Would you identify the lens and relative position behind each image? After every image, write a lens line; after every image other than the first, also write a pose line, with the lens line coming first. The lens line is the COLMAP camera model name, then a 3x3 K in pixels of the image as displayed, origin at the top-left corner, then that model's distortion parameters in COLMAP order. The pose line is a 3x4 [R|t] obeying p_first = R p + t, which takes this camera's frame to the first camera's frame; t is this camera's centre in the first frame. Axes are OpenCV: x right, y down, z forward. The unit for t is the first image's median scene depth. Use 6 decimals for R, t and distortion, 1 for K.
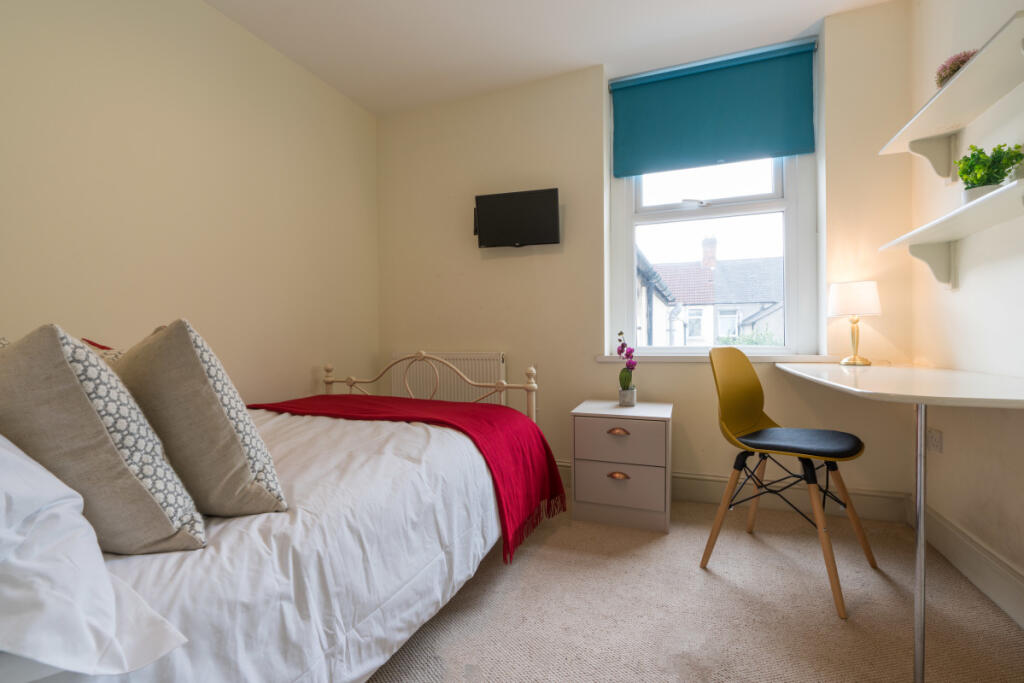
lens RADIAL K [[455.0, 0, 512.0], [0, 455.0, 341.5], [0, 0, 1]] dist [-0.012129, 0.004495]
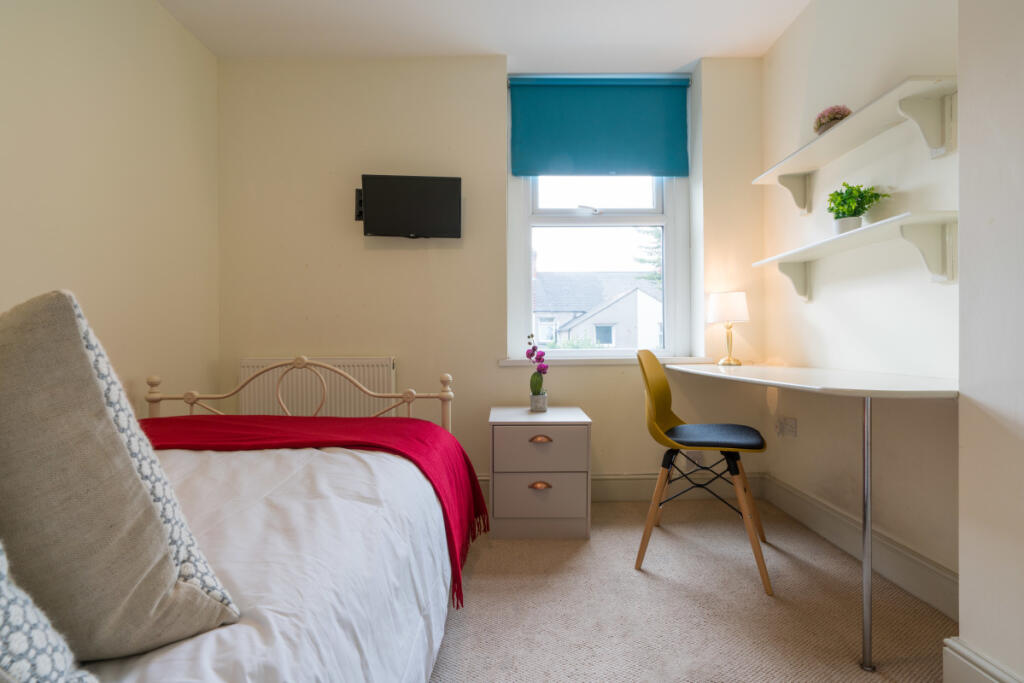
lens RADIAL K [[455.0, 0, 512.0], [0, 455.0, 341.5], [0, 0, 1]] dist [-0.012129, 0.004495]
pose [[0.927790, 0.003537, 0.373087, -0.192033], [0.000556, 0.999941, -0.010862, 0.004923], [-0.373103, 0.010286, 0.927733, 0.149877]]
